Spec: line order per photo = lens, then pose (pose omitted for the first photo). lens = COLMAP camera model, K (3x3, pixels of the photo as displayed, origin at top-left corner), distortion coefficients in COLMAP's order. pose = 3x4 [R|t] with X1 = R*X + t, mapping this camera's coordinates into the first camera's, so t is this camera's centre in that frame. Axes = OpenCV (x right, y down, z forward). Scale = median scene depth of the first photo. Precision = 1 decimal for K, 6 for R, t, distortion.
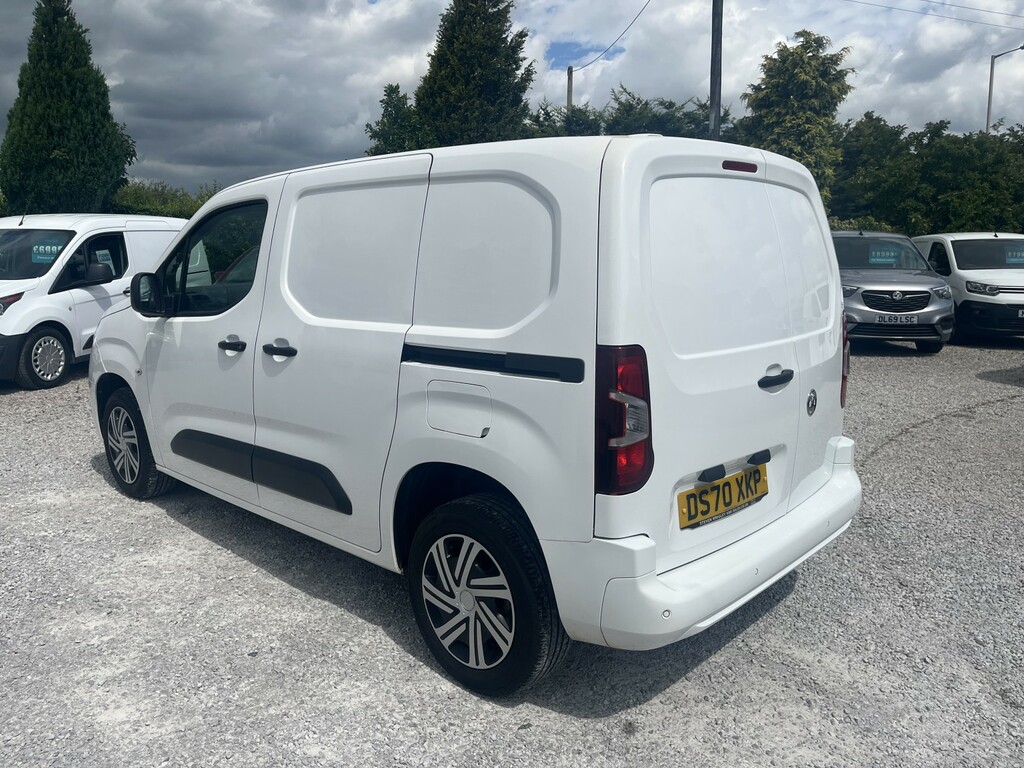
lens RADIAL K [[784.7, 0, 519.7], [0, 784.7, 380.1], [0, 0, 1]] dist [0.052619, -0.067107]
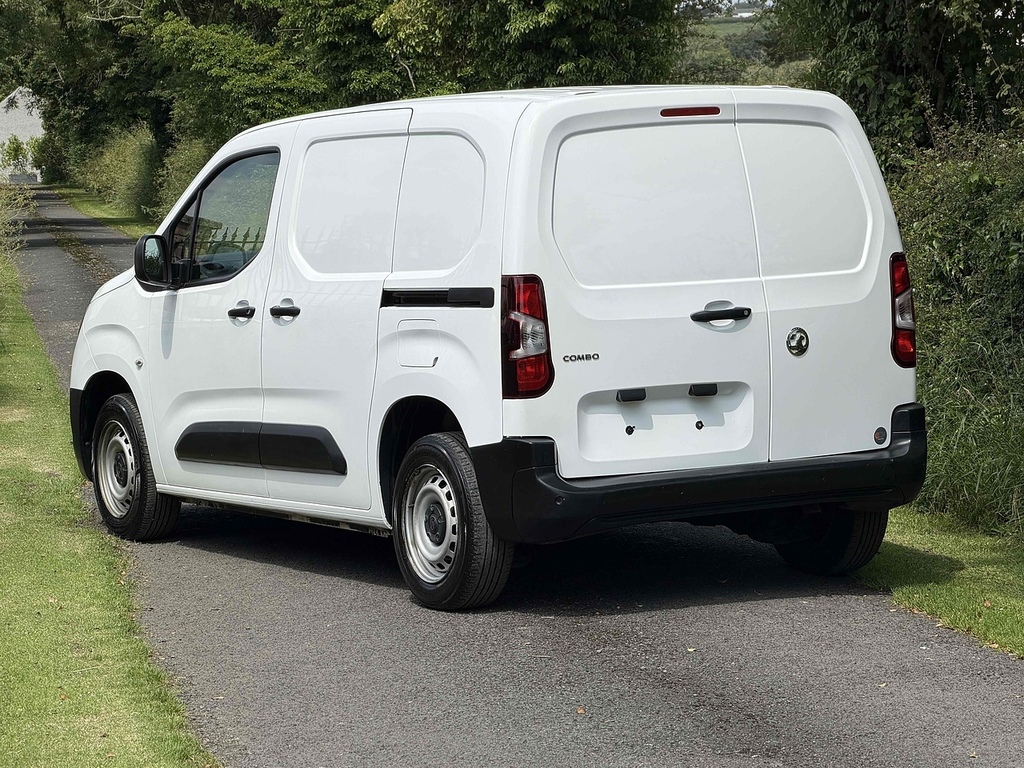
lens RADIAL K [[3275.5, 0, 521.6], [0, 3275.5, 387.6], [0, 0, 1]] dist [0.303100, 0.000000]
pose [[0.953130, -0.015061, -0.302187, 1.178927], [-0.014131, 0.995455, -0.094182, 0.430449], [0.302232, 0.094038, 0.948585, -2.692358]]
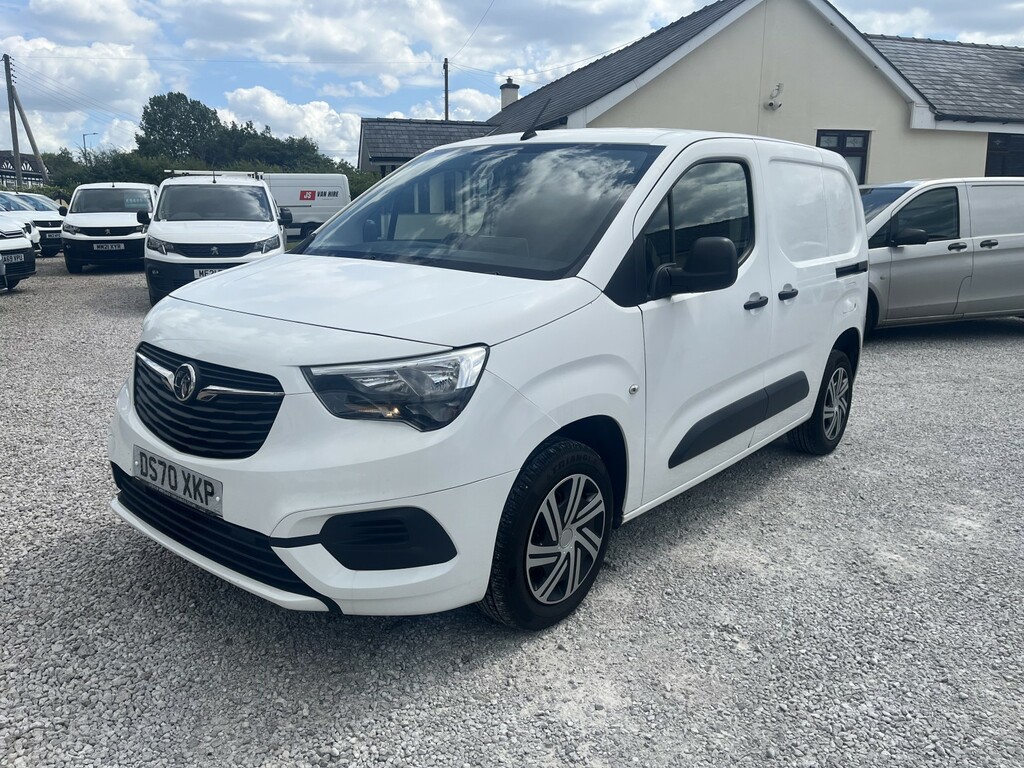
lens RADIAL K [[784.7, 0, 521.1], [0, 784.7, 386.2], [0, 0, 1]] dist [0.052619, -0.067107]
pose [[-0.066780, -0.220046, 0.973201, -1.538395], [0.146443, 0.962654, 0.227710, -0.246059], [-0.986962, 0.157725, -0.032062, 1.521232]]
